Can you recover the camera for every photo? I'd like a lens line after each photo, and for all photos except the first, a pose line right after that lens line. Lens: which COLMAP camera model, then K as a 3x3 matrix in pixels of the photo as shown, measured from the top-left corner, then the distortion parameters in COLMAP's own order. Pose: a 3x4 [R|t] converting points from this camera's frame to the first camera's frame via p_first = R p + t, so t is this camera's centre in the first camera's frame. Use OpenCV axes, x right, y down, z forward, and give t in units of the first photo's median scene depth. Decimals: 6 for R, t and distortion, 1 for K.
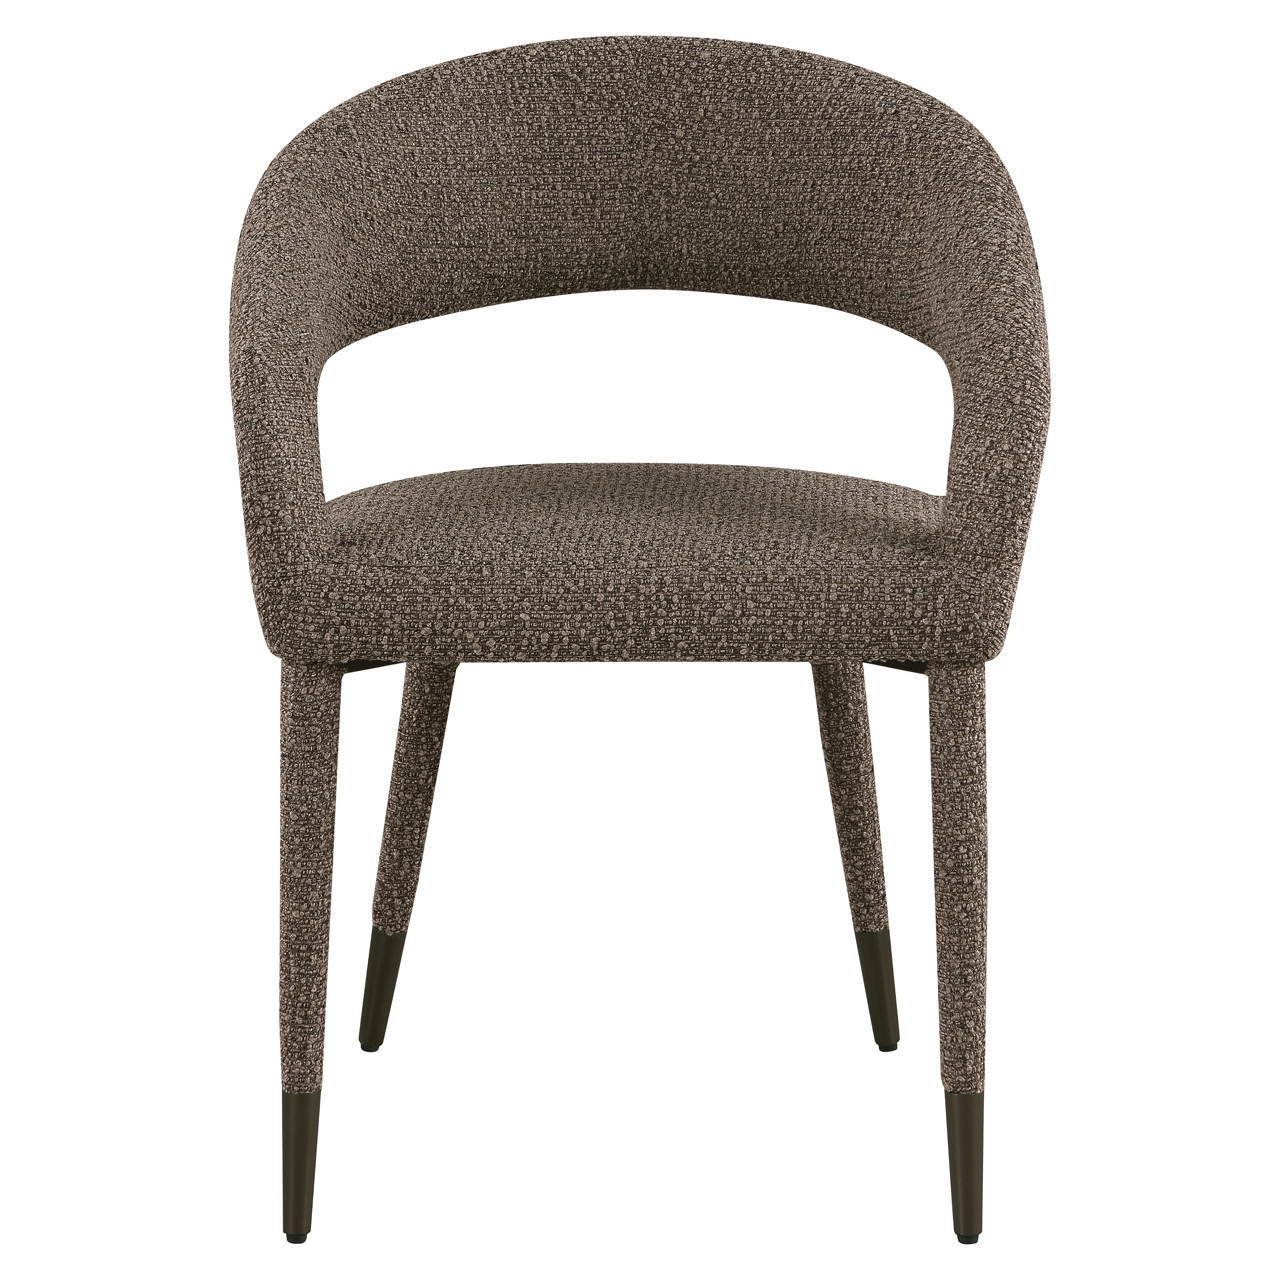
lens RADIAL K [[4618.1, 0, 618.8], [0, 4618.1, 552.5], [0, 0, 1]] dist [0.382654, 0.000000]
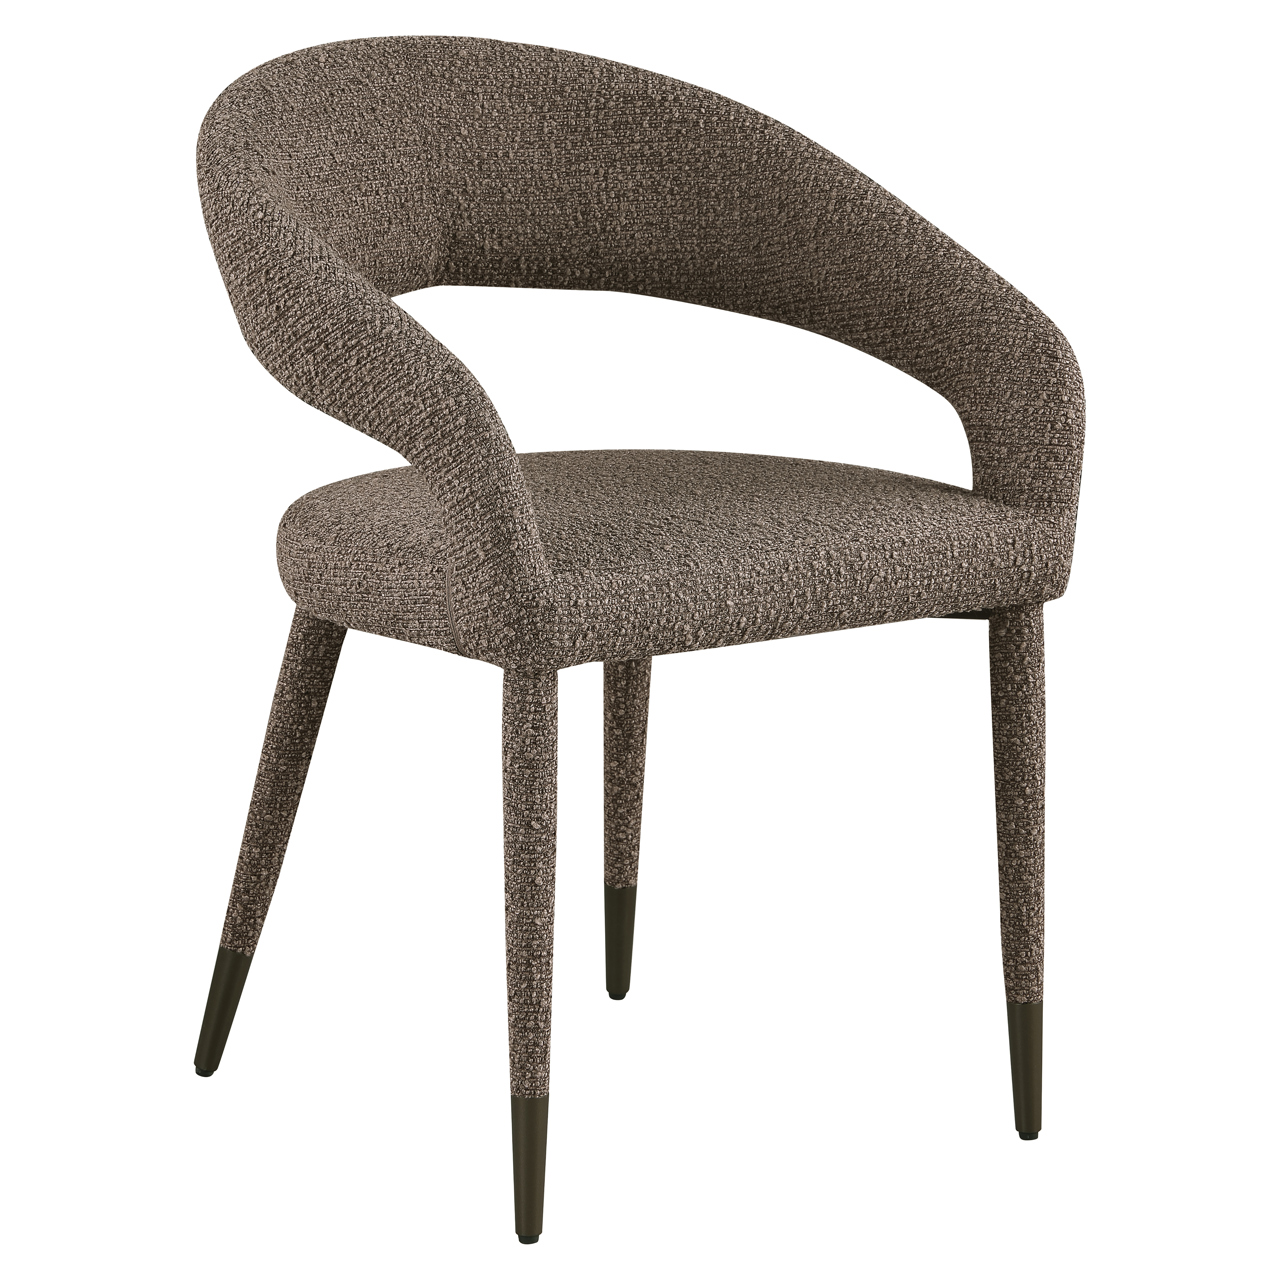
lens RADIAL K [[4618.1, 0, 638.3], [0, 4618.1, 641.6], [0, 0, 1]] dist [0.382654, 0.000000]
pose [[0.879474, -0.114325, 0.462012, -0.508218], [0.102597, 0.993439, 0.050526, -0.031364], [-0.464757, 0.002965, 0.885433, 0.094854]]
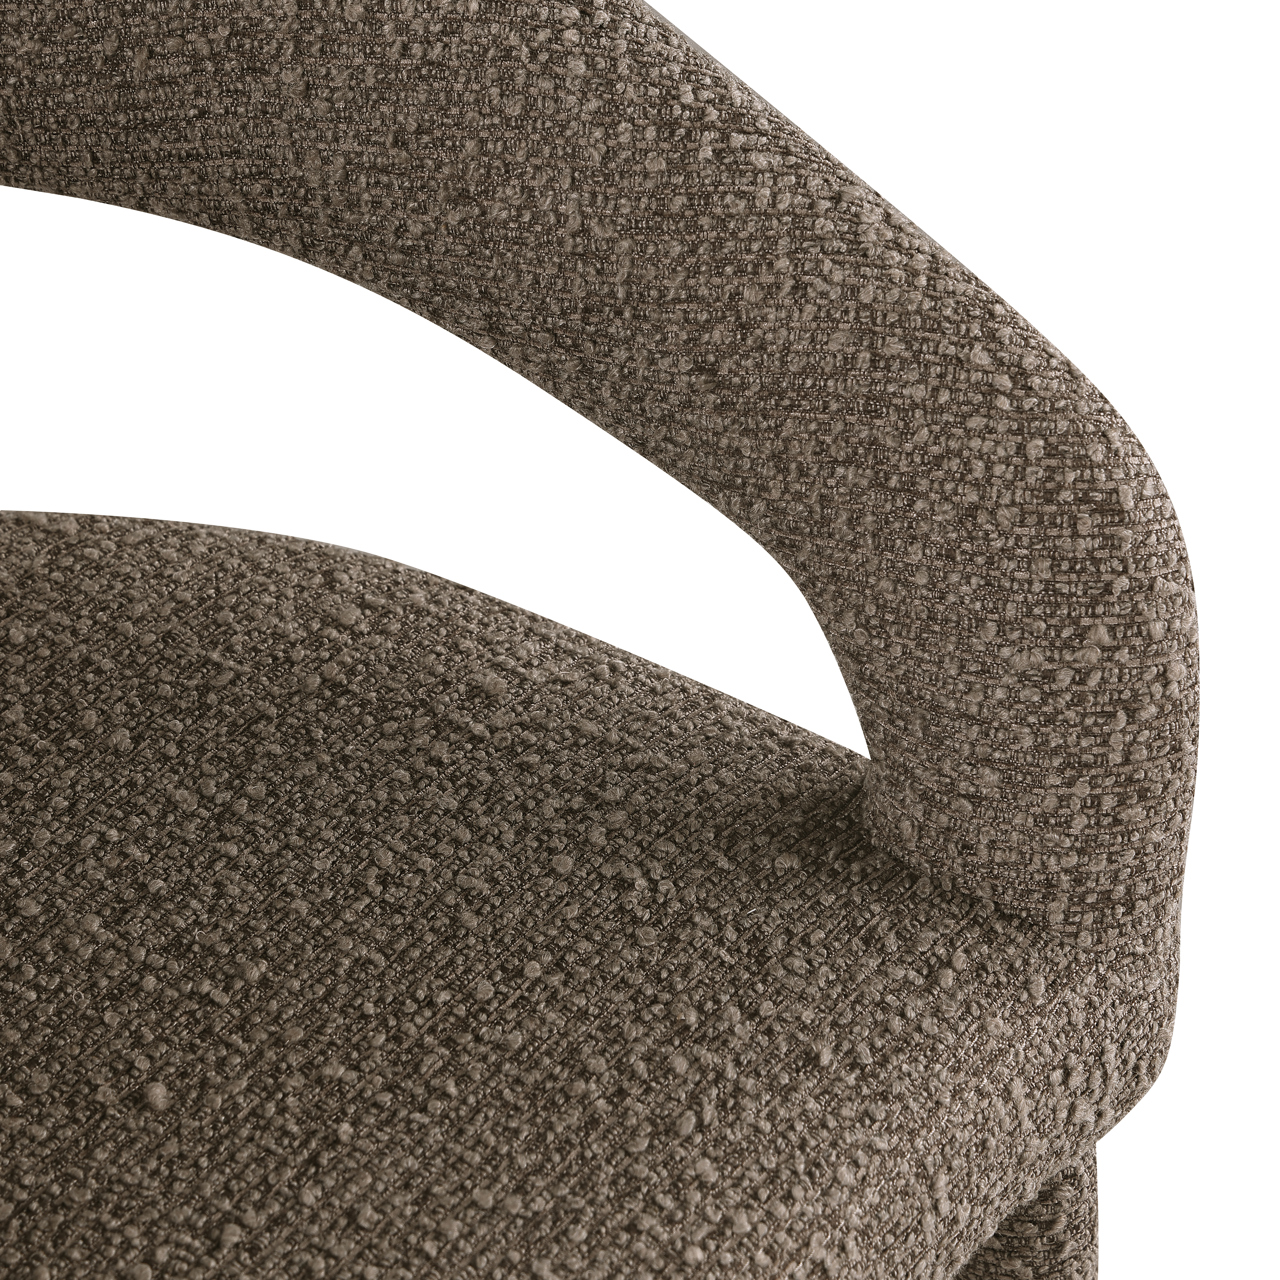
lens RADIAL K [[4030.9, 0, 639.9], [0, 4030.9, 640.2], [0, 0, 1]] dist [0.477746, 0.000000]
pose [[0.722307, -0.454219, 0.521495, -0.117104], [0.168503, 0.846936, 0.504287, -0.194033], [-0.670730, -0.276376, 0.688286, 0.806270]]
